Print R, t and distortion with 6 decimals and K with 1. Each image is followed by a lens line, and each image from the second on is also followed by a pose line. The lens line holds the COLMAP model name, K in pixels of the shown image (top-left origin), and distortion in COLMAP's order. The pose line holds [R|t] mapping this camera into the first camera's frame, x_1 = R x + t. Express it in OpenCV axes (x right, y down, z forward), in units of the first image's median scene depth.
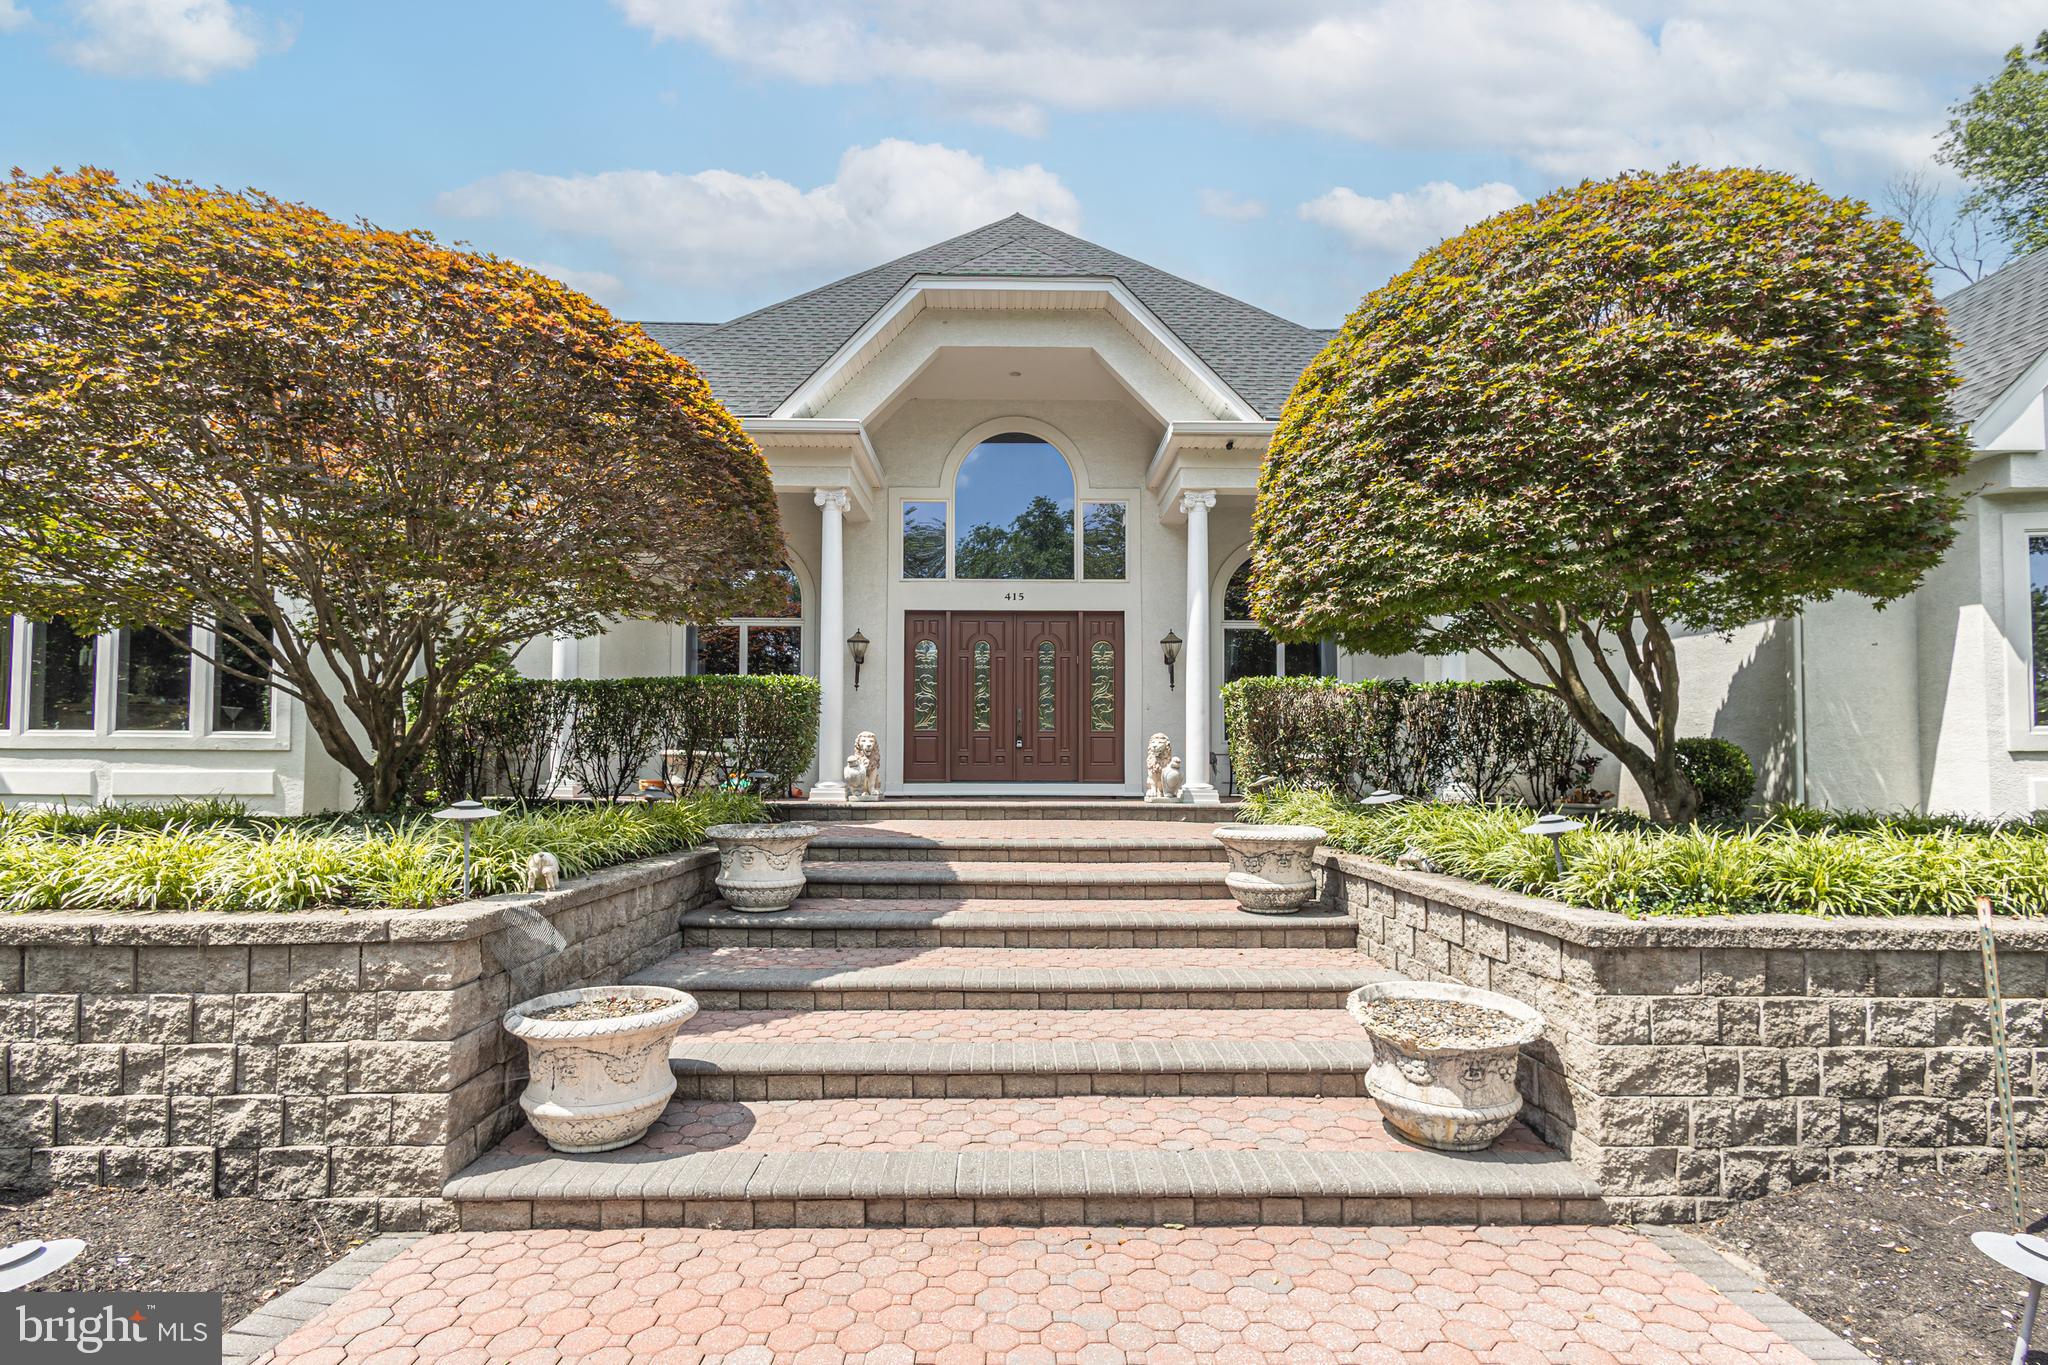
lens RADIAL K [[951.3, 0, 1021.4], [0, 951.3, 684.0], [0, 0, 1]] dist [-0.000499, -0.000020]
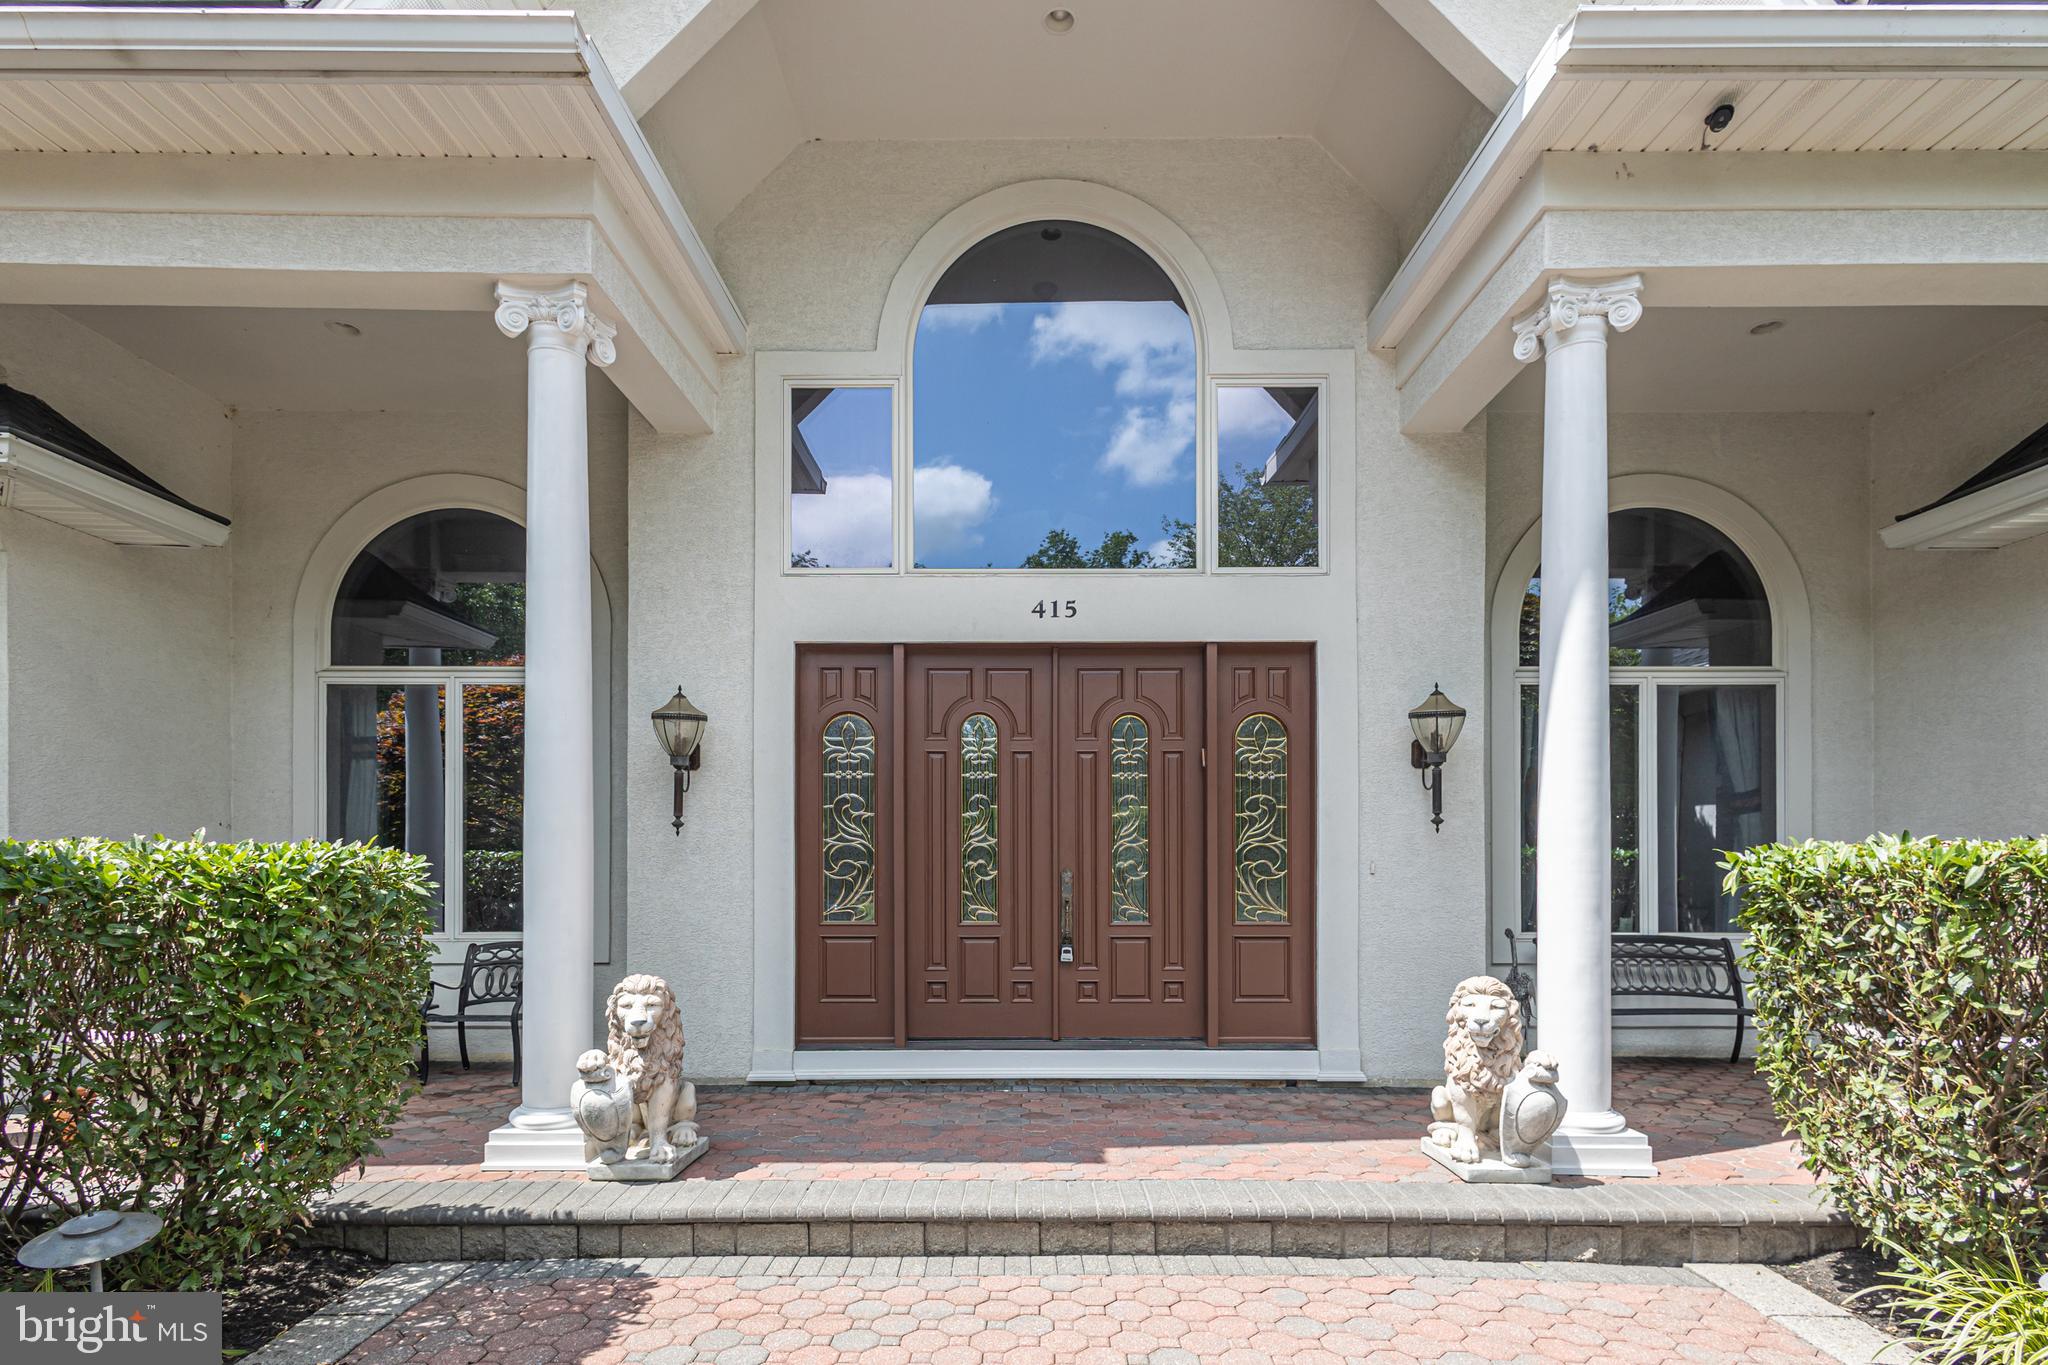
lens RADIAL K [[951.3, 0, 1025.9], [0, 951.3, 691.2], [0, 0, 1]] dist [-0.000499, -0.000020]
pose [[0.999935, -0.005720, -0.009904, -0.016496], [0.004976, 0.997274, -0.073619, -0.025187], [0.010298, 0.073565, 0.997237, 0.592591]]
